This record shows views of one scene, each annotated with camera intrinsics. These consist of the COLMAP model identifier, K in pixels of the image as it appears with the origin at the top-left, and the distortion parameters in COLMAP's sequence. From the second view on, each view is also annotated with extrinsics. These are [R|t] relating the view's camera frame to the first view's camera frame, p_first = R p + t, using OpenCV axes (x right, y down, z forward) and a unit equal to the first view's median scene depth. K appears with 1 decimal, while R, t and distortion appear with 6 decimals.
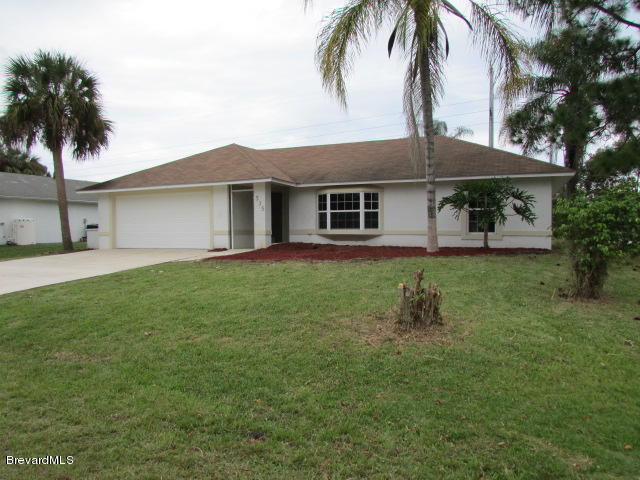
lens RADIAL K [[459.9, 0, 320.0], [0, 459.9, 240.0], [0, 0, 1]] dist [-0.025163, 0.006850]
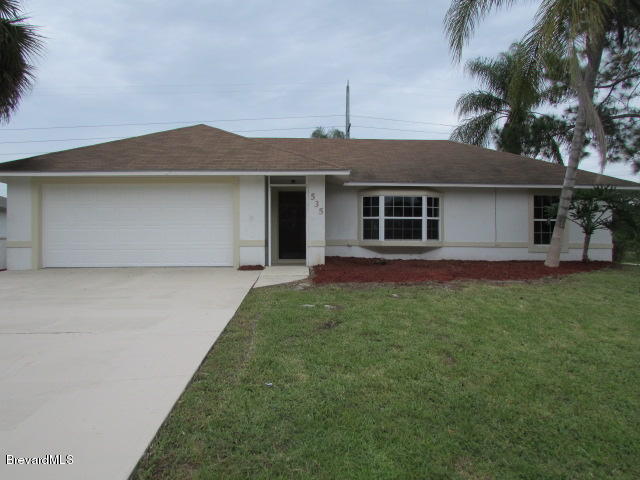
lens RADIAL K [[459.9, 0, 320.0], [0, 459.9, 240.0], [0, 0, 1]] dist [-0.025163, 0.006850]
pose [[0.895057, 0.009584, 0.445849, -0.443448], [0.001803, 0.999683, -0.025108, -0.002993], [-0.445948, 0.023277, 0.894756, 0.328408]]
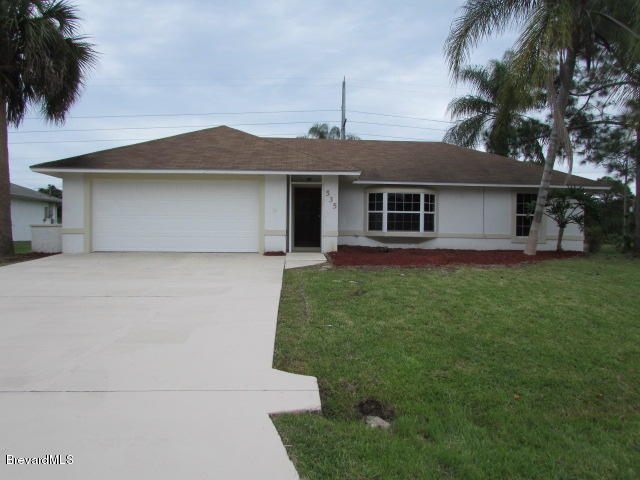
lens RADIAL K [[459.9, 0, 320.0], [0, 459.9, 240.0], [0, 0, 1]] dist [-0.025163, 0.006850]
pose [[0.884937, 0.009103, 0.465622, -0.535451], [-0.006871, 0.999955, -0.006490, 0.001976], [-0.465660, 0.002544, 0.884960, 0.240768]]
